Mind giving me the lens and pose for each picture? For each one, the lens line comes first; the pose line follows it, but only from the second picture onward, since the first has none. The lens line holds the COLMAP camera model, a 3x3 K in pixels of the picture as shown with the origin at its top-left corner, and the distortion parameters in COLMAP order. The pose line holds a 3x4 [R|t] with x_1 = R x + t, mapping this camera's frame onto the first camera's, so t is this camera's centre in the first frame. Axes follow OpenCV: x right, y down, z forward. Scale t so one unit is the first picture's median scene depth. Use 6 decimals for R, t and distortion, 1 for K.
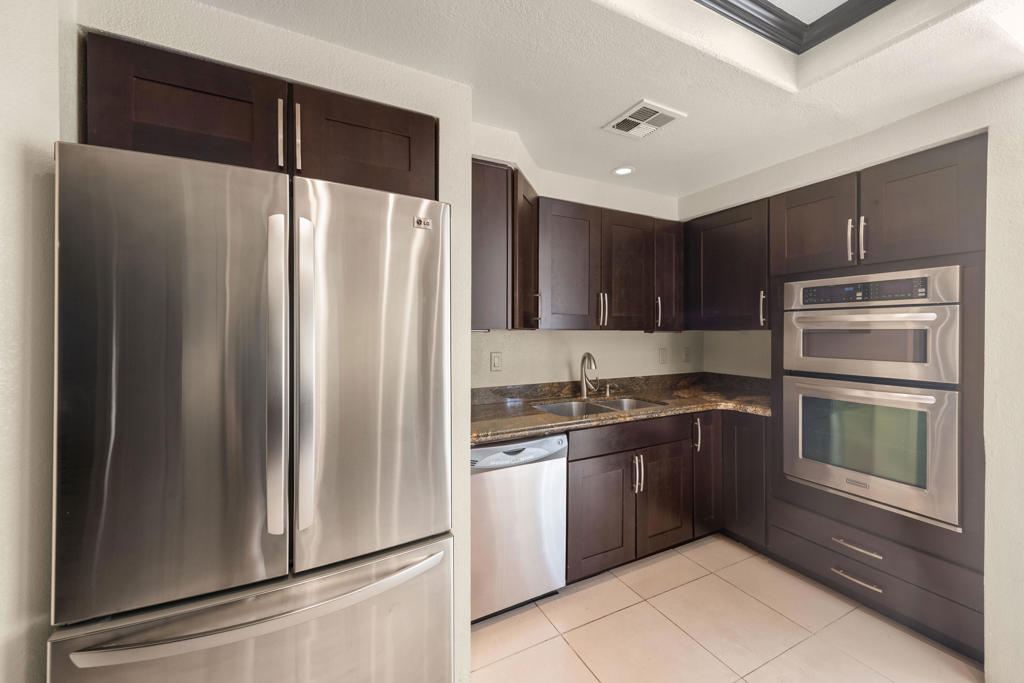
lens RADIAL K [[403.3, 0, 515.2], [0, 403.3, 332.8], [0, 0, 1]] dist [0.009727, -0.001806]
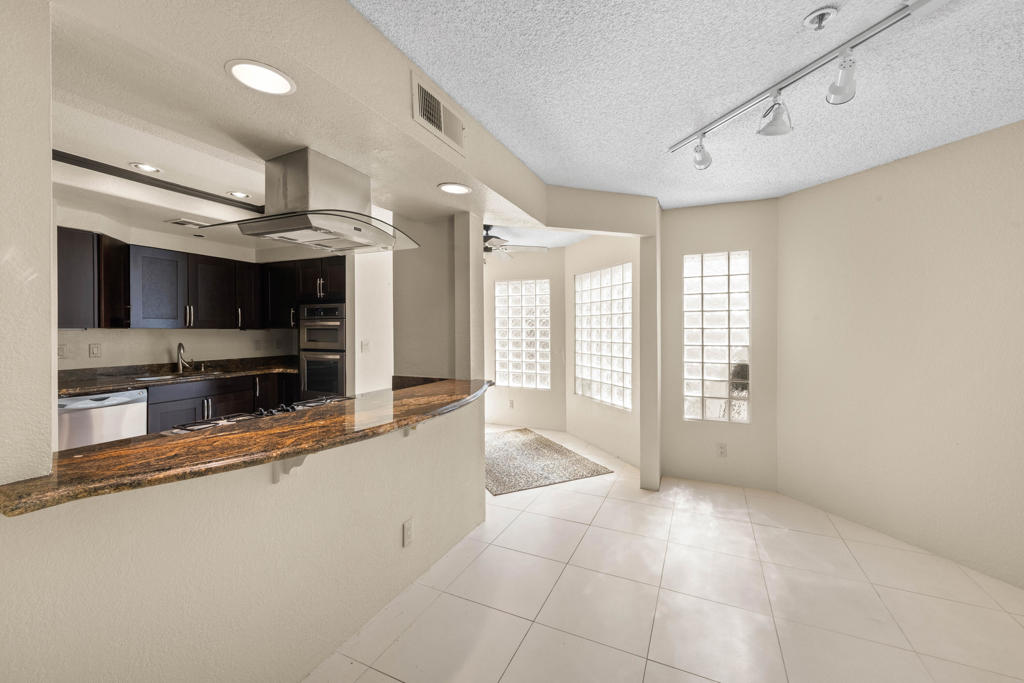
lens RADIAL K [[403.3, 0, 520.2], [0, 403.3, 338.2], [0, 0, 1]] dist [0.009727, -0.001806]
pose [[0.782192, -0.012869, 0.622905, 0.258334], [0.002617, 0.999846, 0.017370, 0.007290], [-0.623032, -0.011957, 0.782105, -1.172081]]
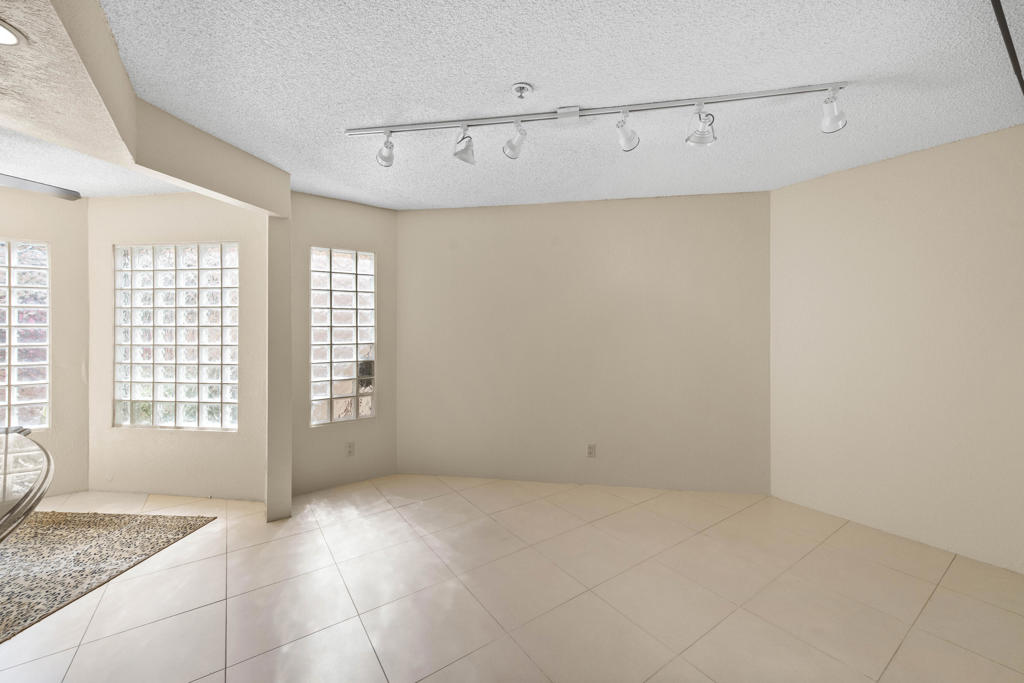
lens RADIAL K [[403.3, 0, 514.3], [0, 403.3, 327.6], [0, 0, 1]] dist [0.009727, -0.001806]
pose [[-0.145698, 0.003311, 0.989324, 0.185209], [0.008602, 0.999961, -0.002080, 0.013819], [-0.989292, 0.008207, -0.145721, -0.677850]]
